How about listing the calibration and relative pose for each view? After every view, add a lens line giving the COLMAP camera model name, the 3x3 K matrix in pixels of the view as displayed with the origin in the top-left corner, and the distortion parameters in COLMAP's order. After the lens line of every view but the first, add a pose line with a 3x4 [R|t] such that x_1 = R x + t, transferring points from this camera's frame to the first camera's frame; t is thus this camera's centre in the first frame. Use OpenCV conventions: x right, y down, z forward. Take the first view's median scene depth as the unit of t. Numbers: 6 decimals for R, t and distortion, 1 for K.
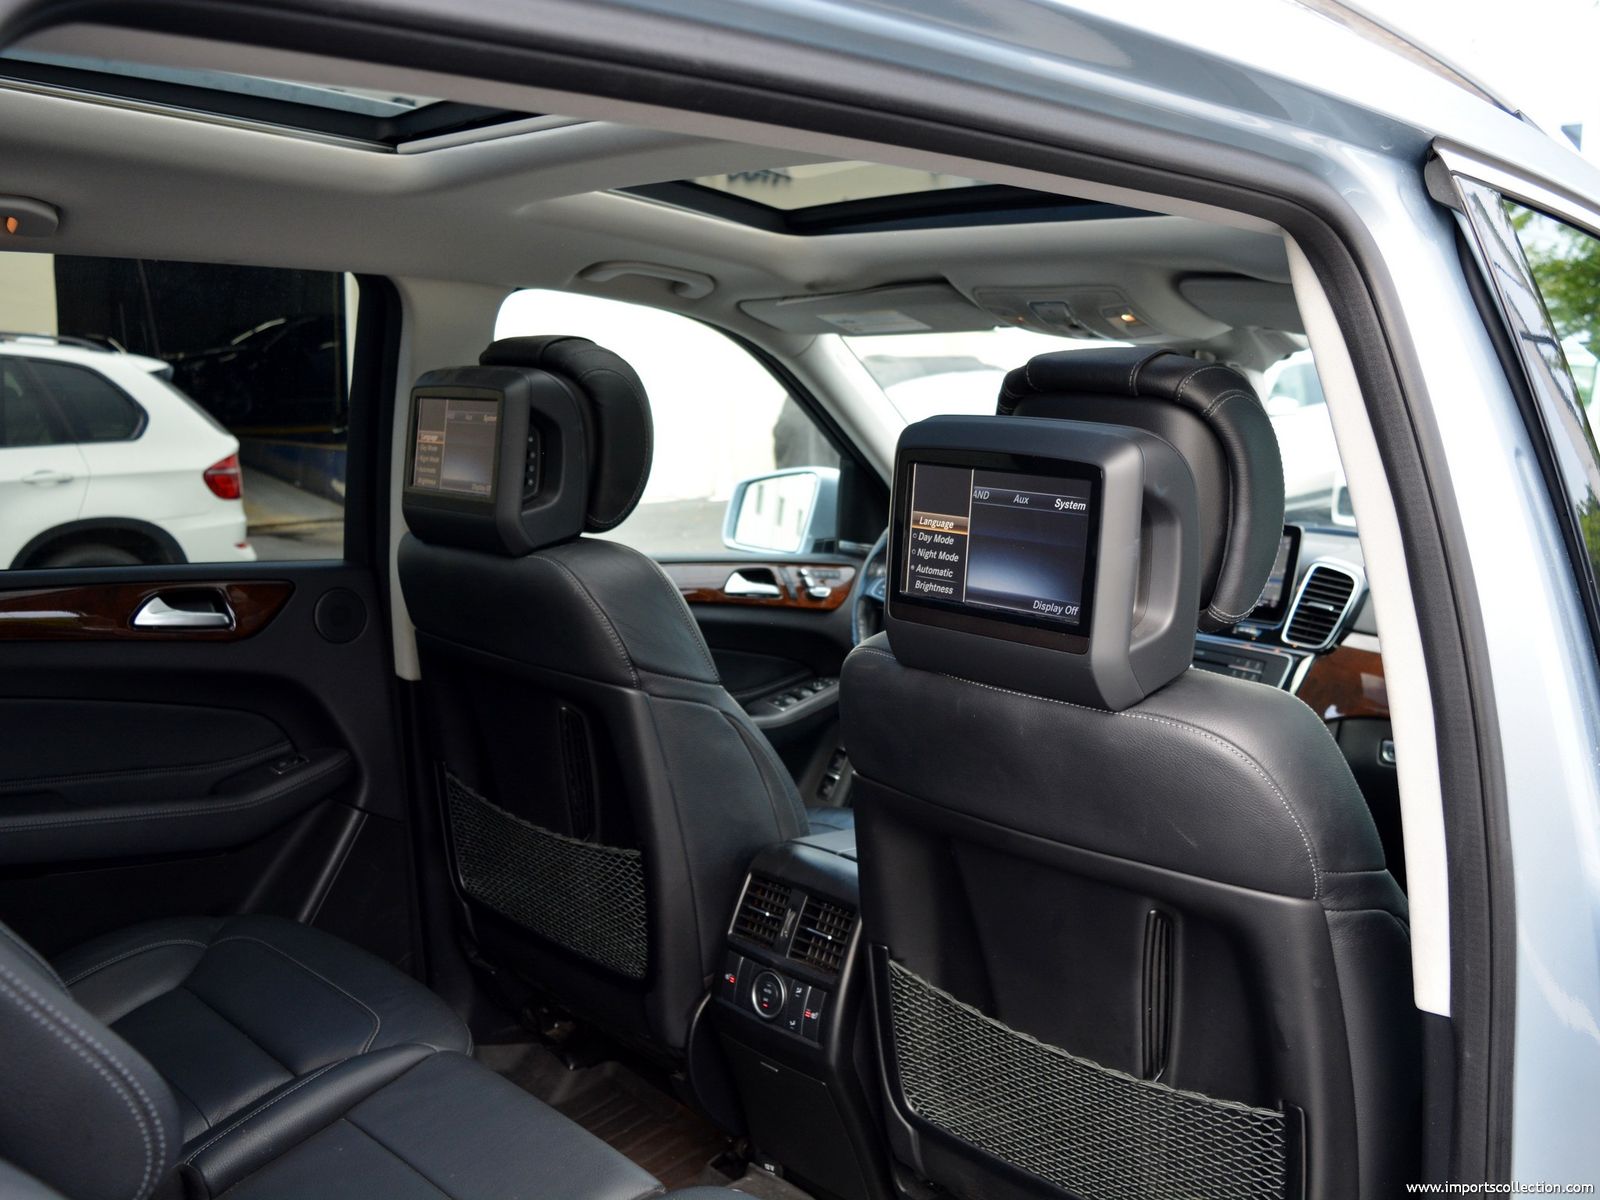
lens RADIAL K [[1508.6, 0, 800.0], [0, 1508.6, 600.0], [0, 0, 1]] dist [-0.086527, 0.019991]
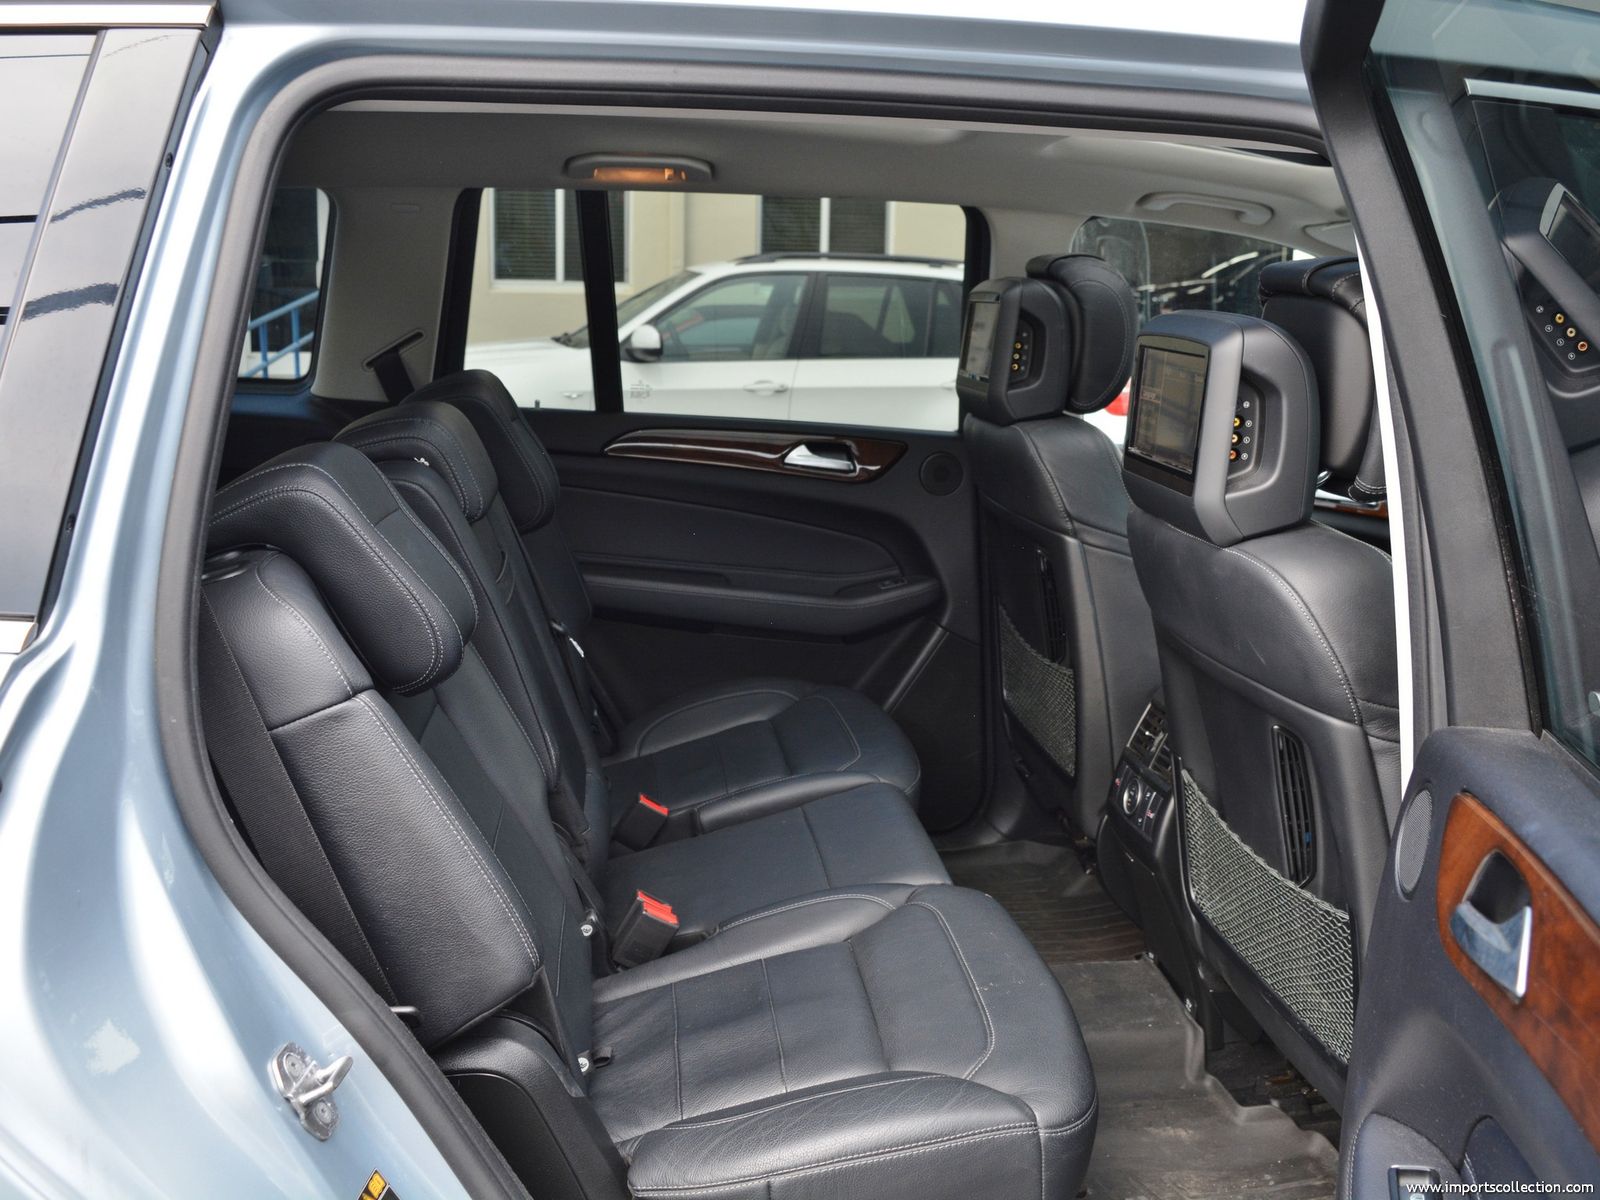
lens RADIAL K [[1508.6, 0, 800.0], [0, 1508.6, 600.0], [0, 0, 1]] dist [-0.086527, 0.019991]
pose [[0.800822, 0.127889, -0.585089, 0.439975], [-0.103853, 0.991788, 0.074640, 0.040631], [0.589830, 0.000990, 0.807527, -0.139233]]
